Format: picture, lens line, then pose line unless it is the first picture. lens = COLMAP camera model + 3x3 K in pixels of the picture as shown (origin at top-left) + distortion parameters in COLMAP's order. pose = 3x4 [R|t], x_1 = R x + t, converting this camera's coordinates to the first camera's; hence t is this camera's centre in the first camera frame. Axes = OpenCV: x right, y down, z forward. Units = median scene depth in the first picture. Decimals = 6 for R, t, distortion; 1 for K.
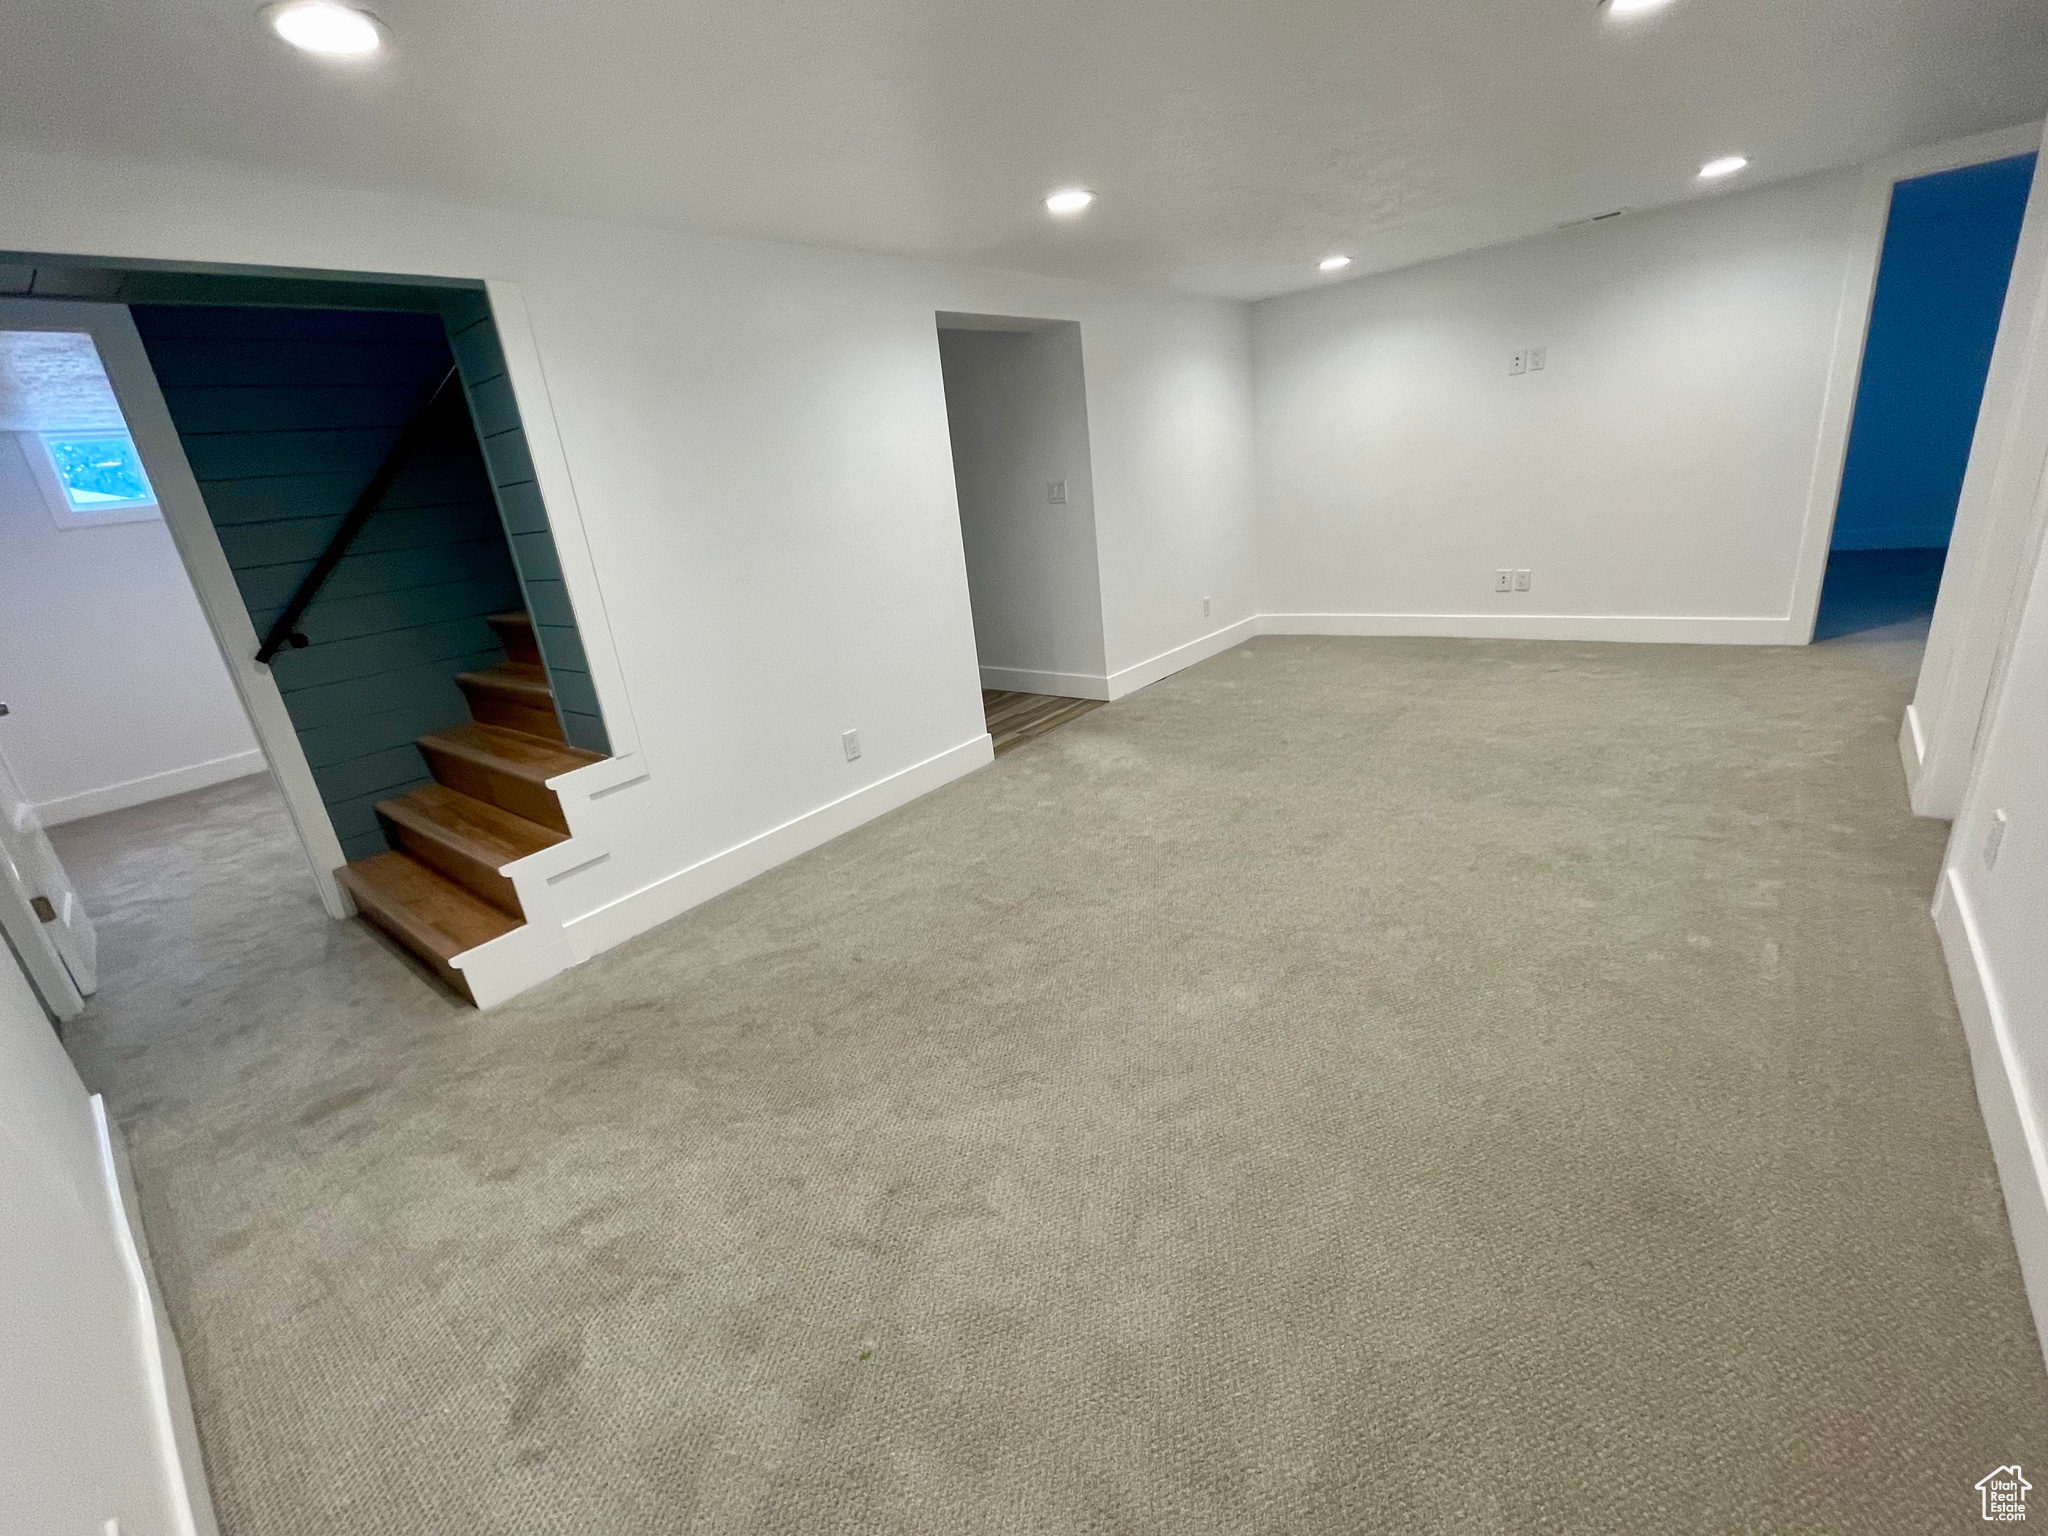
lens RADIAL K [[859.7, 0, 990.3], [0, 859.7, 763.9], [0, 0, 1]] dist [-0.000577, -0.000670]
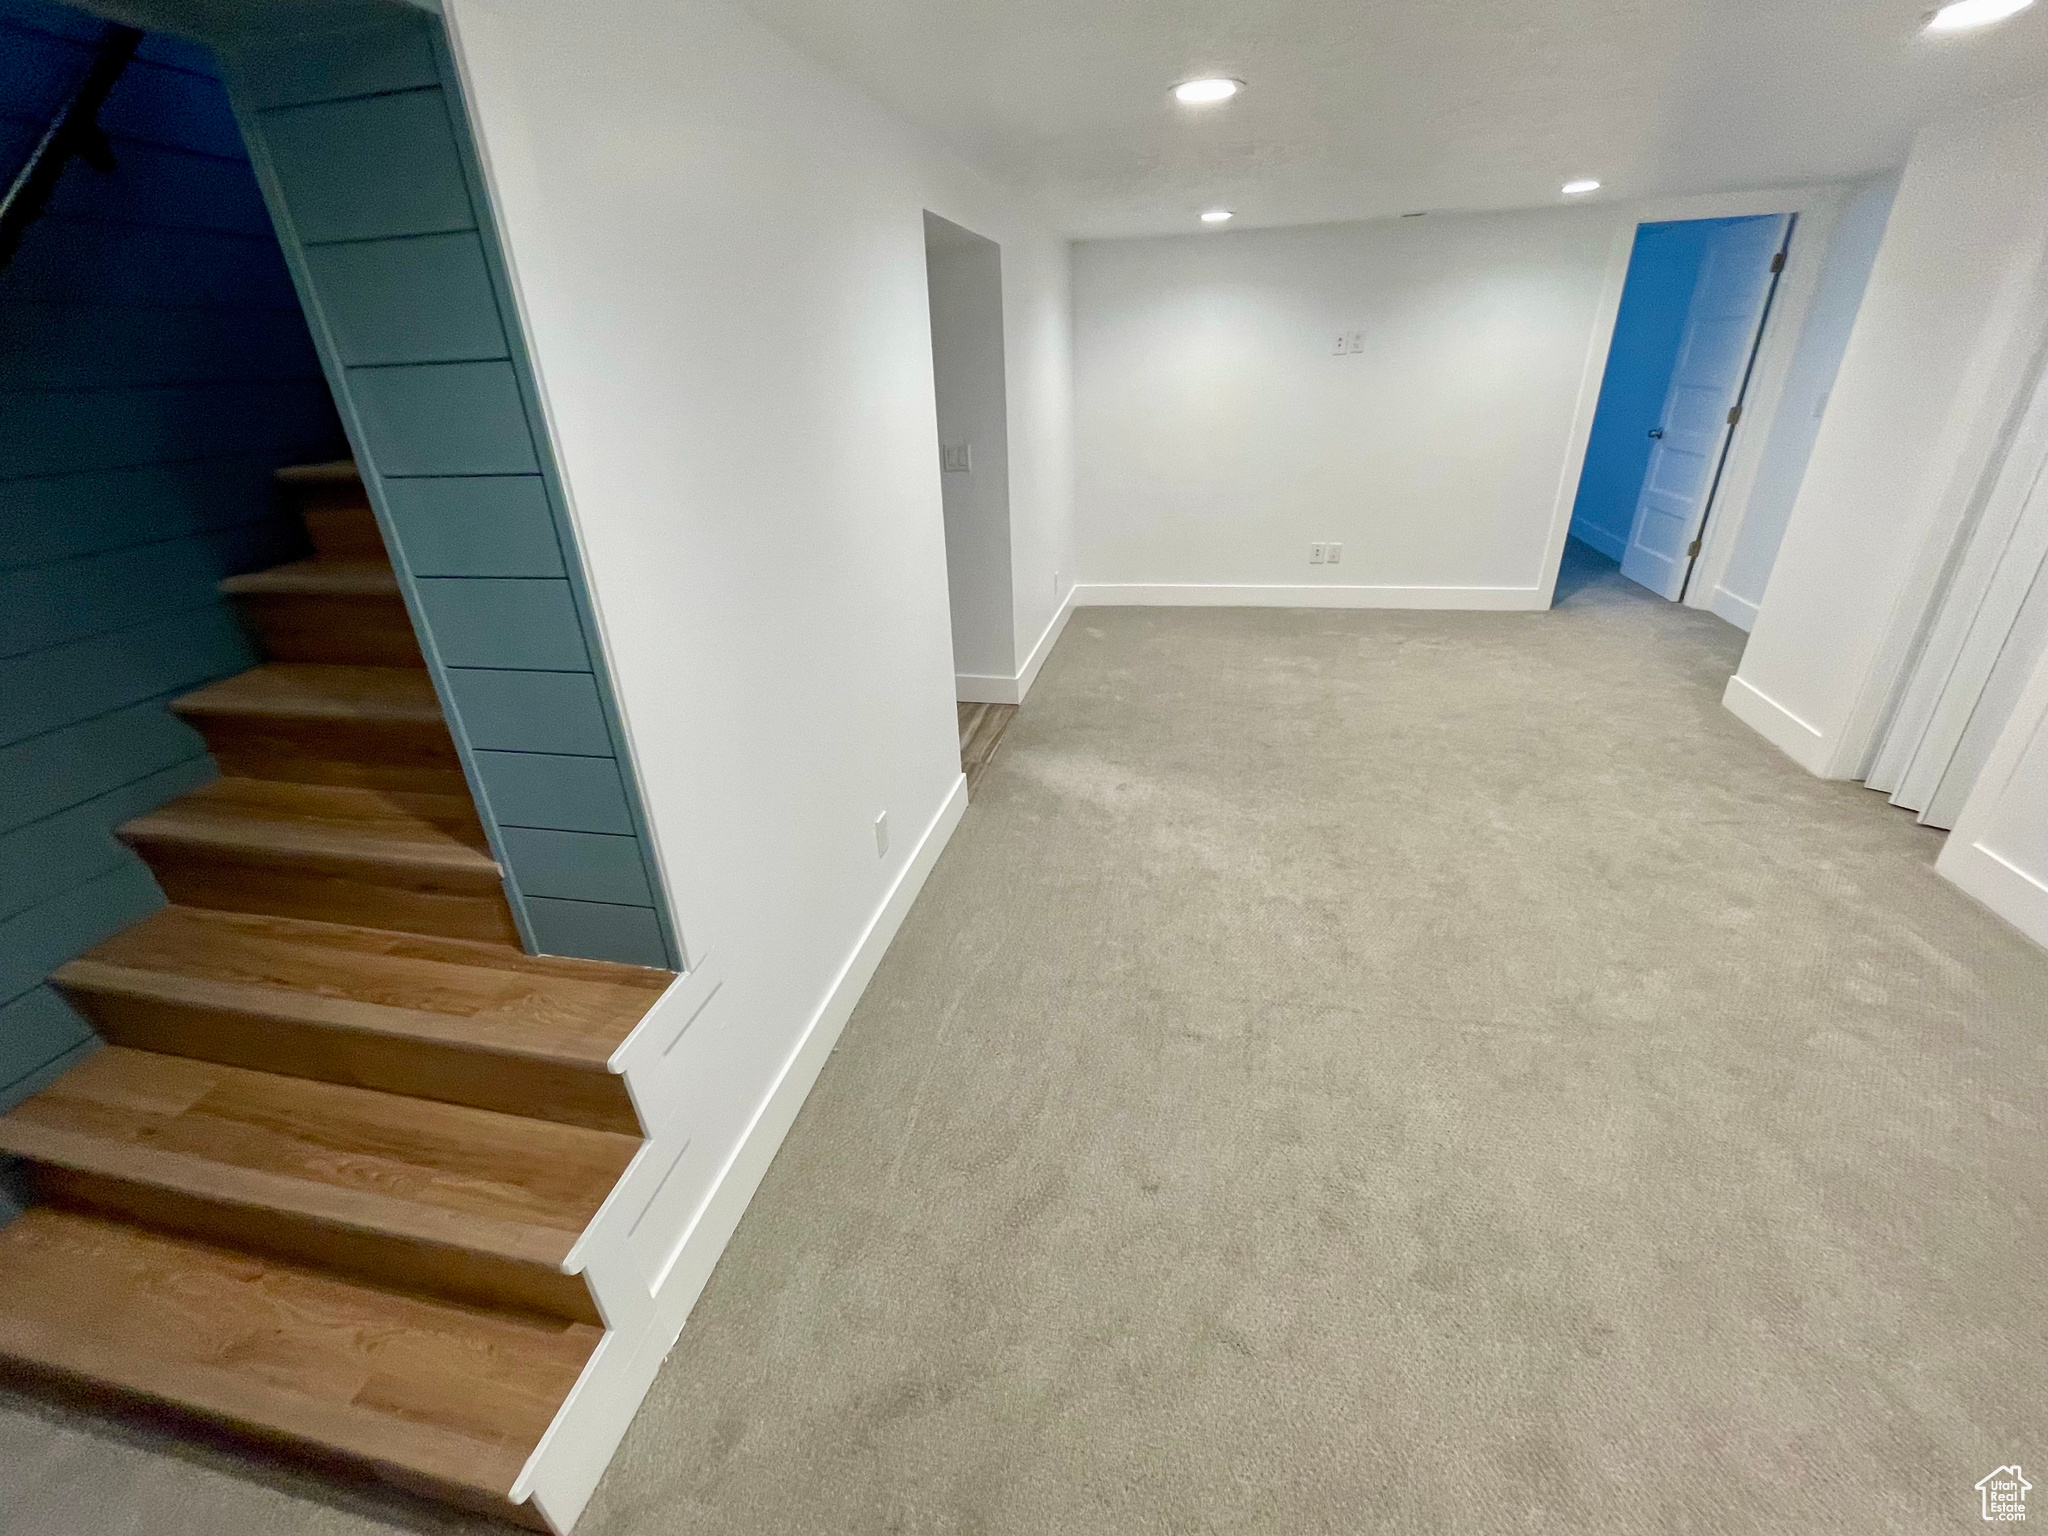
lens RADIAL K [[859.7, 0, 990.3], [0, 859.7, 763.9], [0, 0, 1]] dist [-0.000577, -0.000670]
pose [[0.885924, -0.125306, 0.446583, -0.374578], [0.090375, 0.990997, 0.098777, -0.135043], [-0.454940, -0.047149, 0.889273, 0.317170]]
